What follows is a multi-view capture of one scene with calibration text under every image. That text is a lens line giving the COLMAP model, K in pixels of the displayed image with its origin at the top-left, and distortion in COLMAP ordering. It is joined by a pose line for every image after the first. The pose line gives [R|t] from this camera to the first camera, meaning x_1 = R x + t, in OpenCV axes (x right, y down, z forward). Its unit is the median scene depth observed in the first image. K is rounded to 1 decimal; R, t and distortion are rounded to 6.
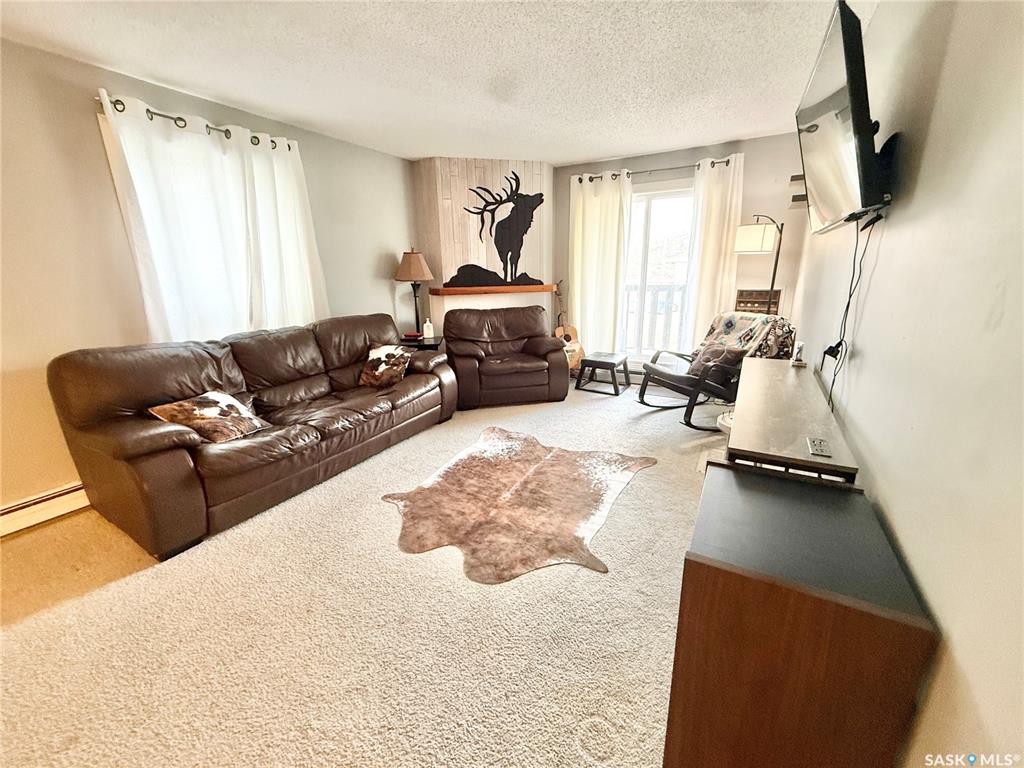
lens RADIAL K [[406.7, 0, 524.4], [0, 406.7, 381.9], [0, 0, 1]] dist [0.003037, -0.000296]
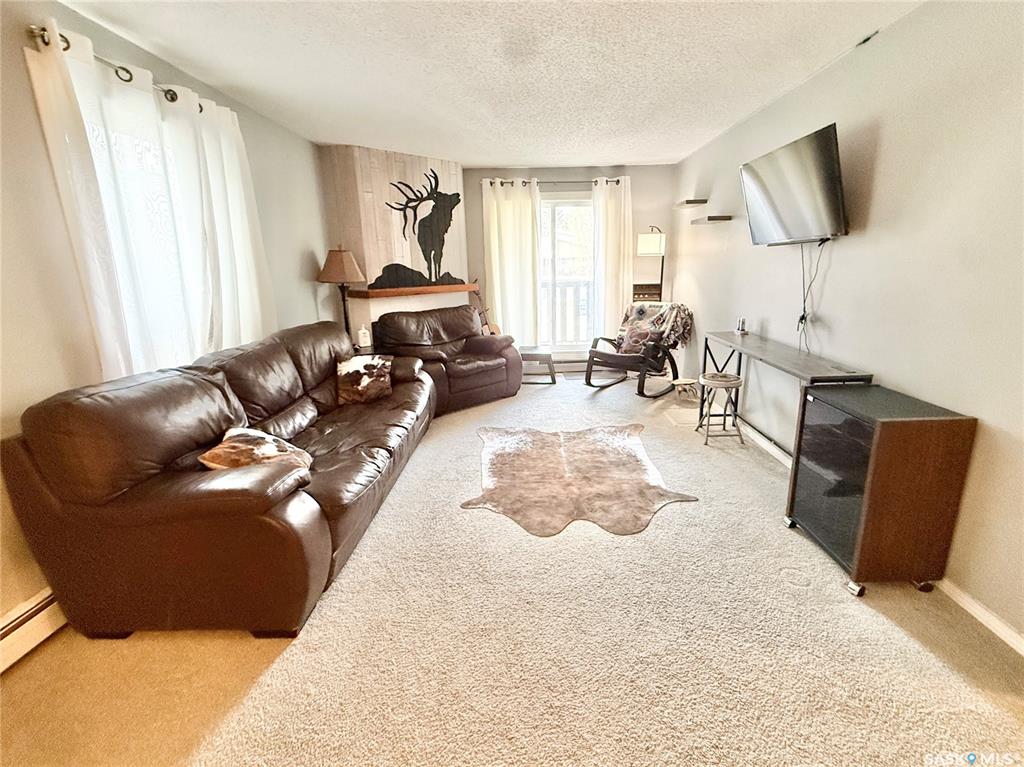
lens RADIAL K [[440.7, 0, 541.3], [0, 440.7, 366.4], [0, 0, 1]] dist [0.004488, -0.000131]
pose [[0.867343, -0.112815, 0.484756, -0.398776], [0.136483, 0.990548, -0.013676, -0.001044], [-0.478631, 0.078023, 0.874543, -0.009767]]
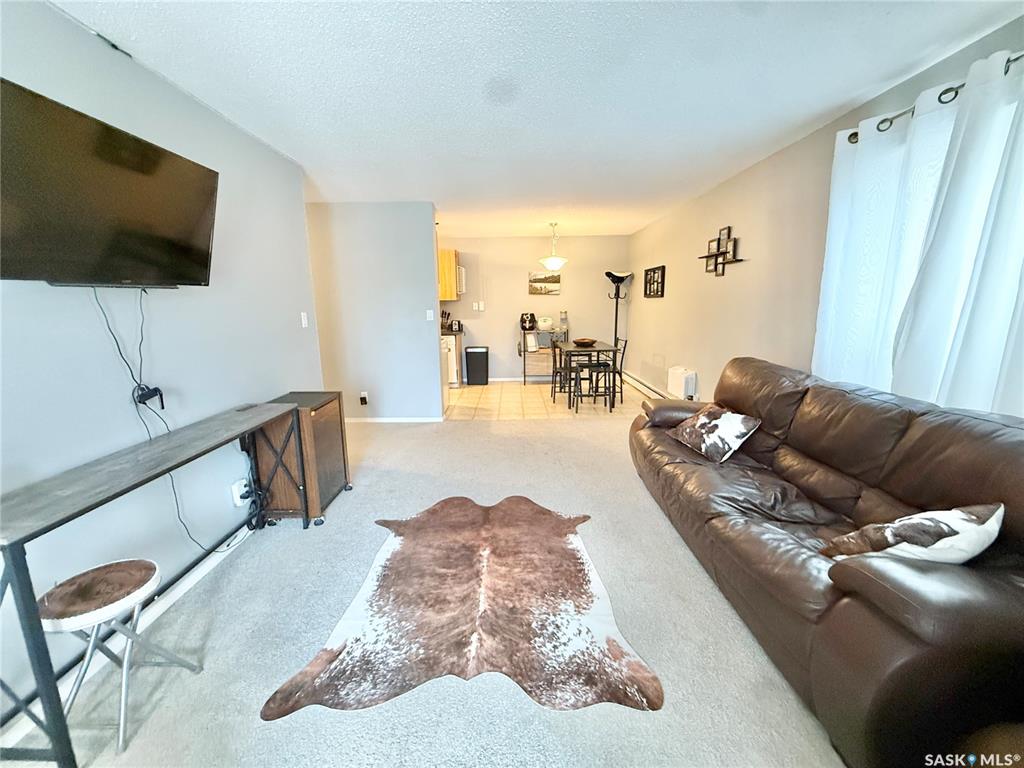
lens RADIAL K [[406.7, 0, 504.4], [0, 406.7, 385.3], [0, 0, 1]] dist [0.003037, -0.000296]
pose [[-0.891192, 0.115030, -0.438799, 0.171360], [-0.100331, 0.893375, 0.437967, -0.287897], [0.442392, 0.434338, -0.784627, 0.975553]]
